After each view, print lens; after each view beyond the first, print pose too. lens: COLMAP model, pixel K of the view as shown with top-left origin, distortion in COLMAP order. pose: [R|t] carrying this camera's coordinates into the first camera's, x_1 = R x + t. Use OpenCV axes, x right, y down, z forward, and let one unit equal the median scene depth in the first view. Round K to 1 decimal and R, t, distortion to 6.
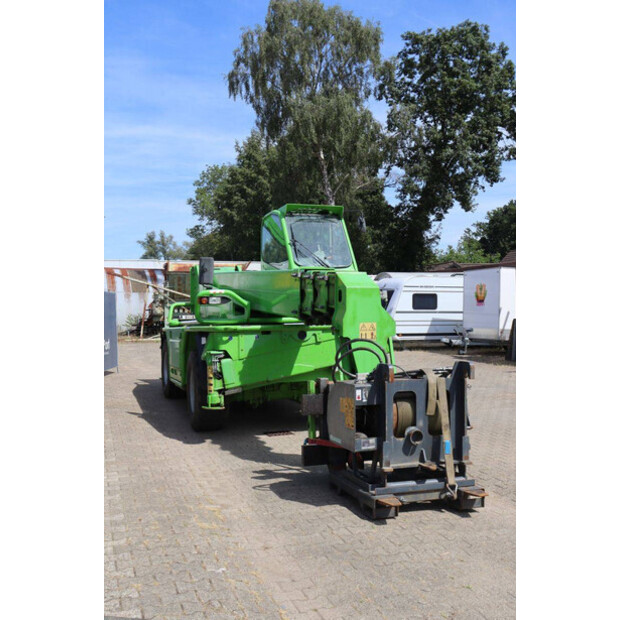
lens RADIAL K [[662.0, 0, 302.1], [0, 662.0, 316.5], [0, 0, 1]] dist [-0.070366, 0.038014]
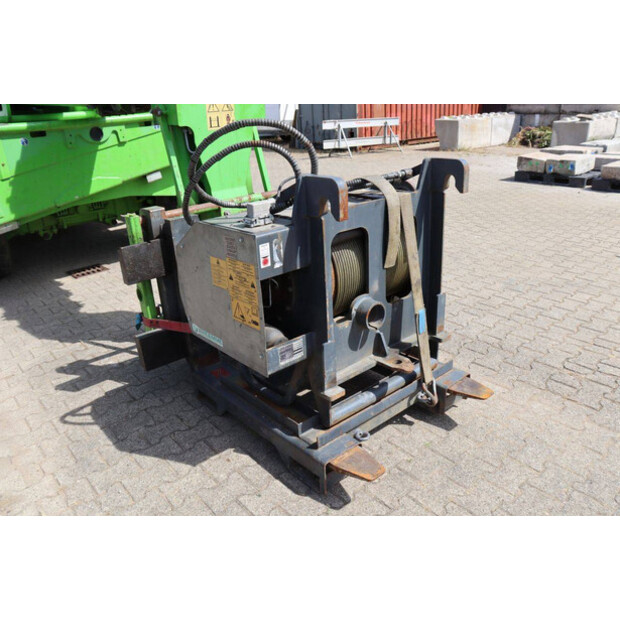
lens RADIAL K [[516.8, 0, 310.0], [0, 516.8, 310.0], [0, 0, 1]] dist [-0.181818, 0.188432]
pose [[0.922003, -0.181317, 0.342104, -0.007671], [0.046126, 0.928716, 0.367911, 0.029044], [-0.384426, -0.323435, 0.864642, 0.659360]]
